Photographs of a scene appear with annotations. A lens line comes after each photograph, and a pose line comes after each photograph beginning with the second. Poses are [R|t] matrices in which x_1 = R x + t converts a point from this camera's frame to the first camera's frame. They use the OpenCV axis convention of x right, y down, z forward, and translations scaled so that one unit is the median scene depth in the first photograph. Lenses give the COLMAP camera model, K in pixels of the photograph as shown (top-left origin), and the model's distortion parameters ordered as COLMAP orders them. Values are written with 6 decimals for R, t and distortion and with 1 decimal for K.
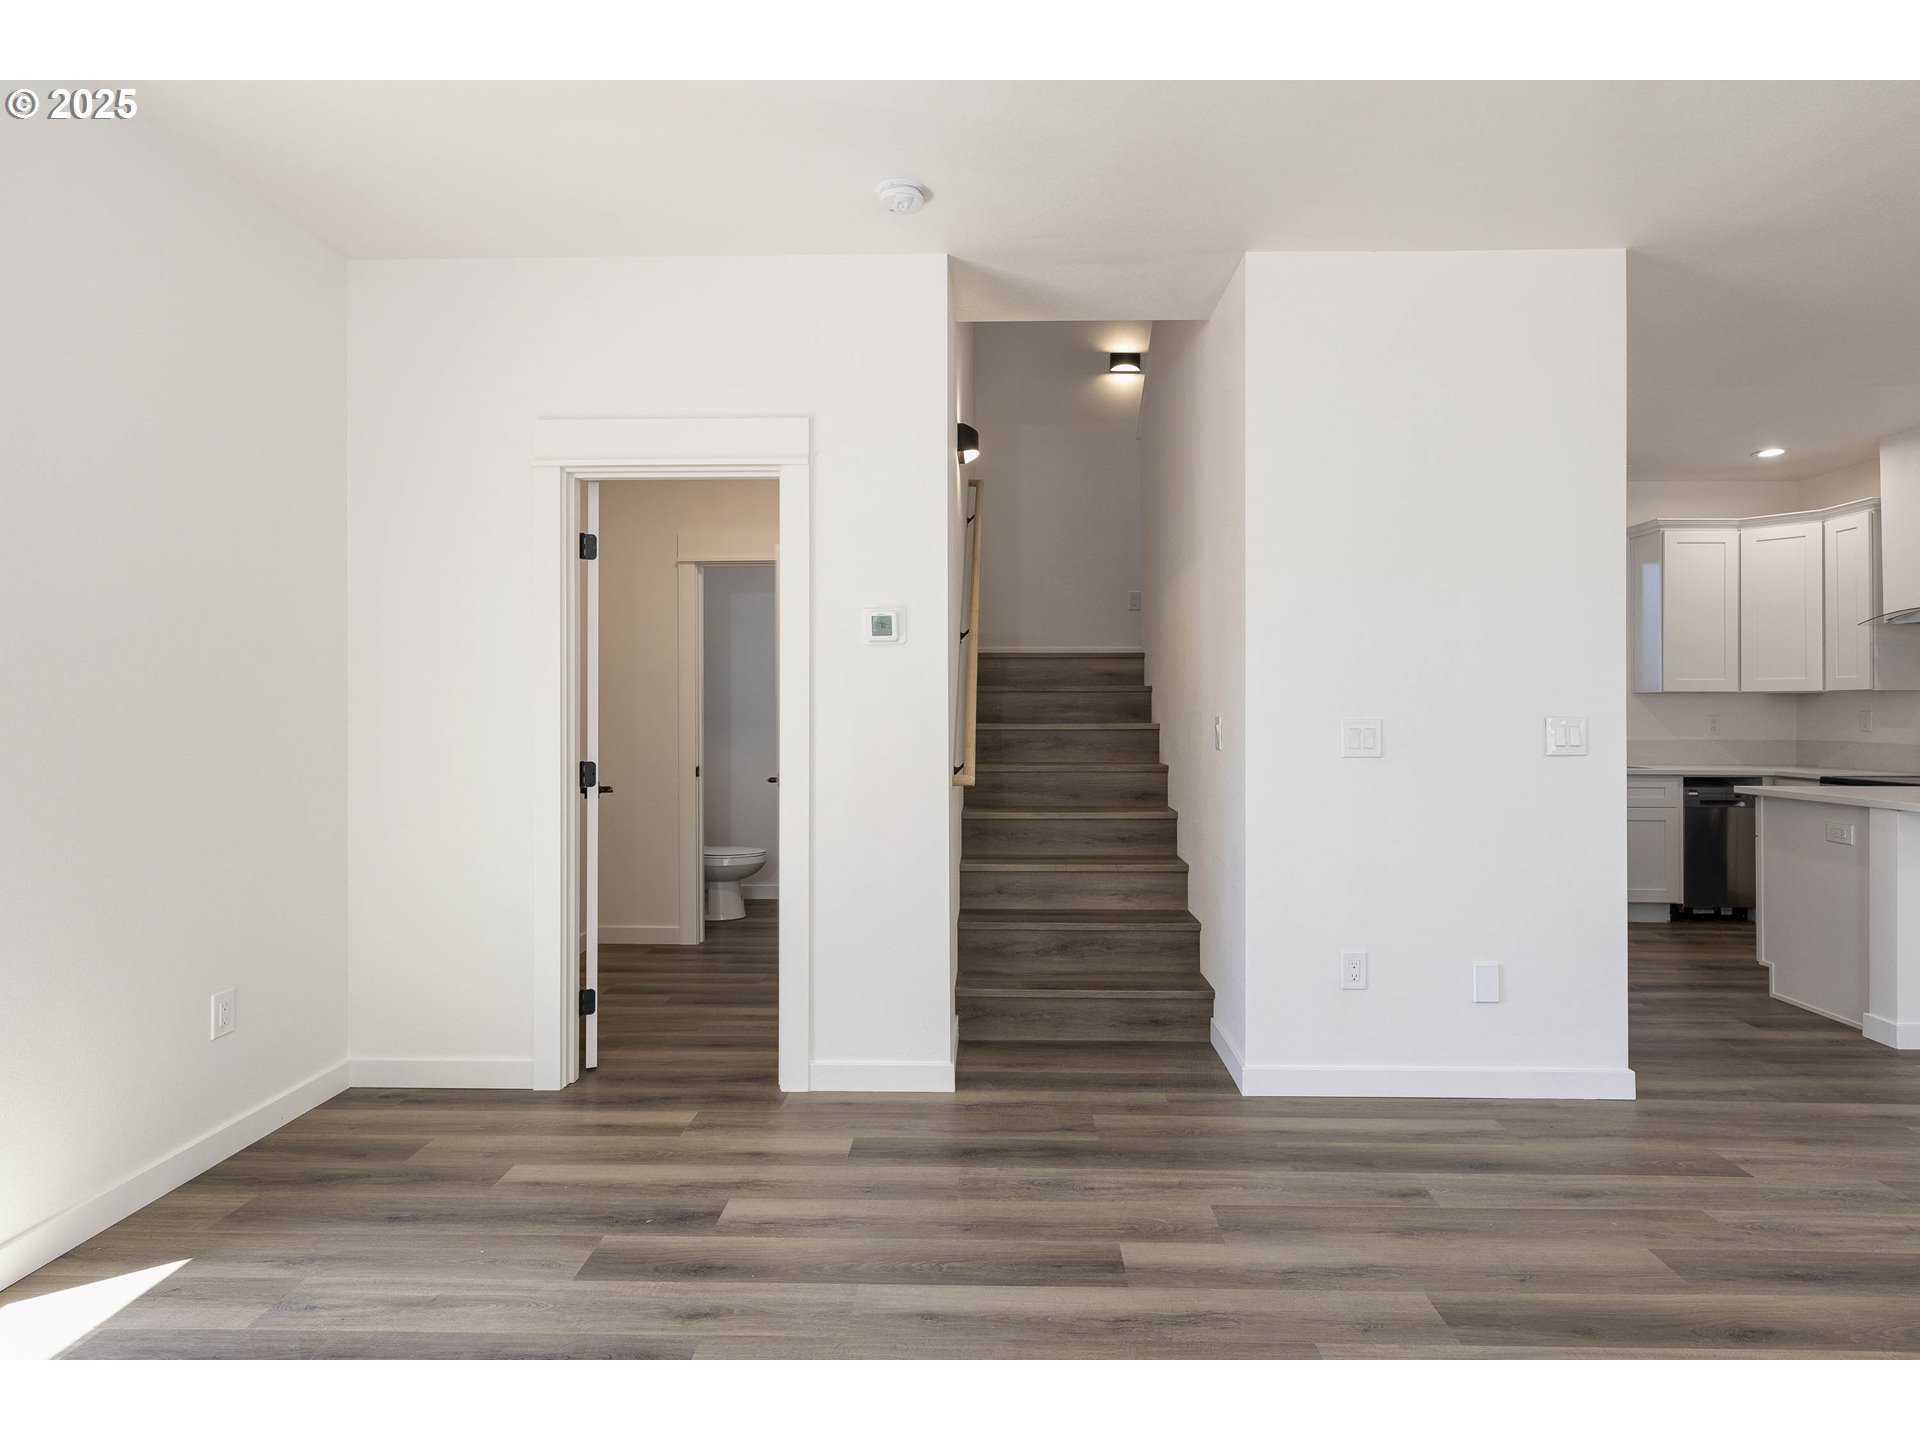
lens RADIAL K [[1002.6, 0, 962.1], [0, 1002.6, 708.9], [0, 0, 1]] dist [0.003520, 0.000287]
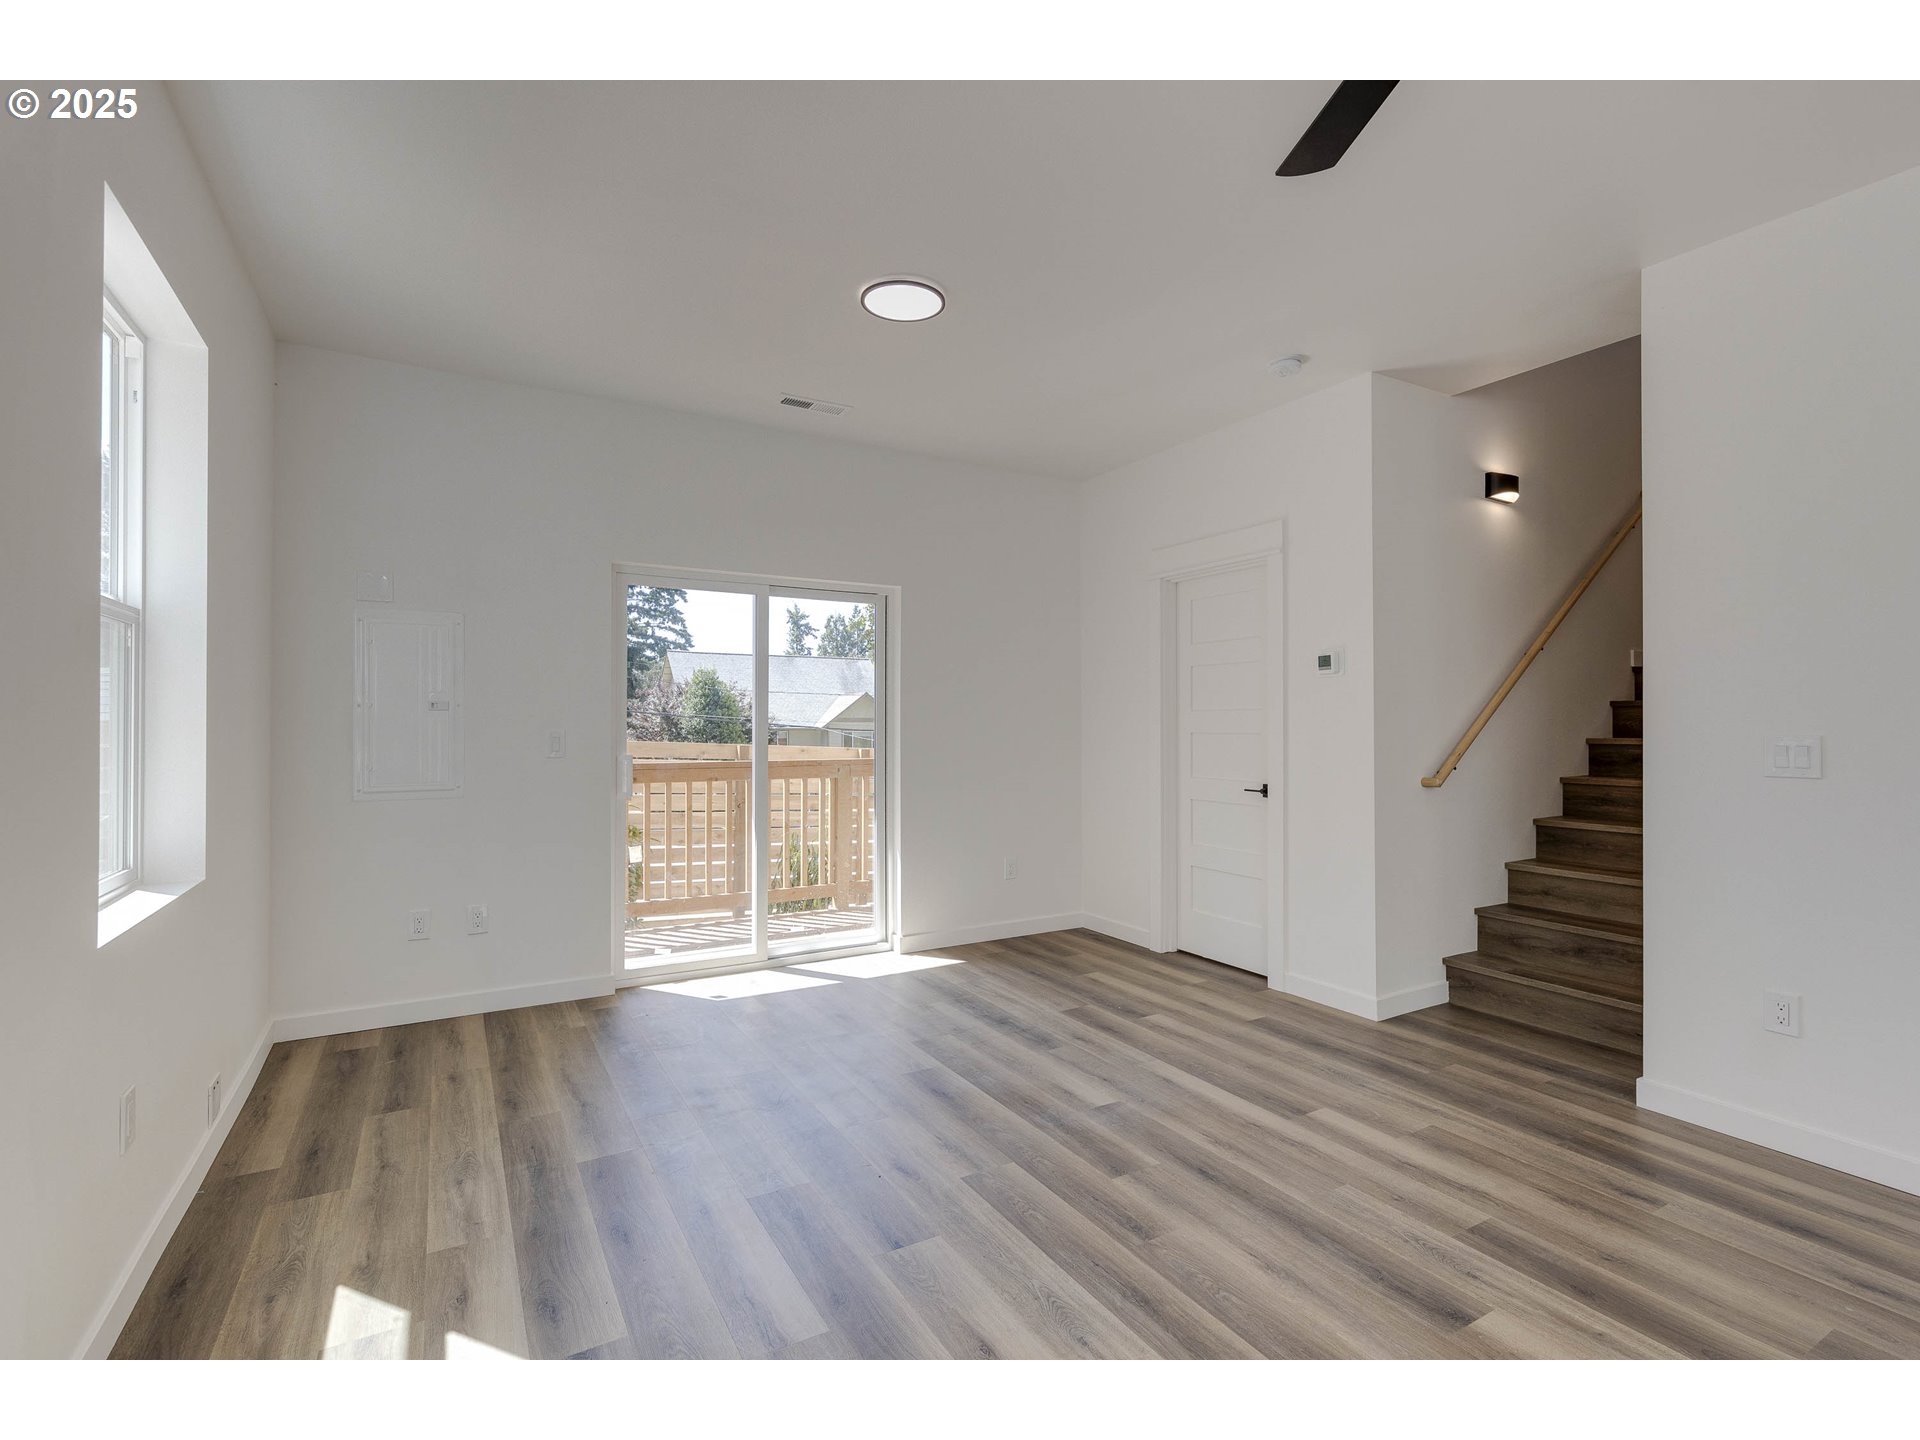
lens RADIAL K [[938.6, 0, 960.0], [0, 938.6, 720.0], [0, 0, 1]] dist [0.001569, 0.000078]
pose [[0.502926, -0.003219, -0.864323, 0.865239], [0.000180, 0.999993, -0.003619, -0.000968], [0.864329, 0.001665, 0.502924, -0.078699]]
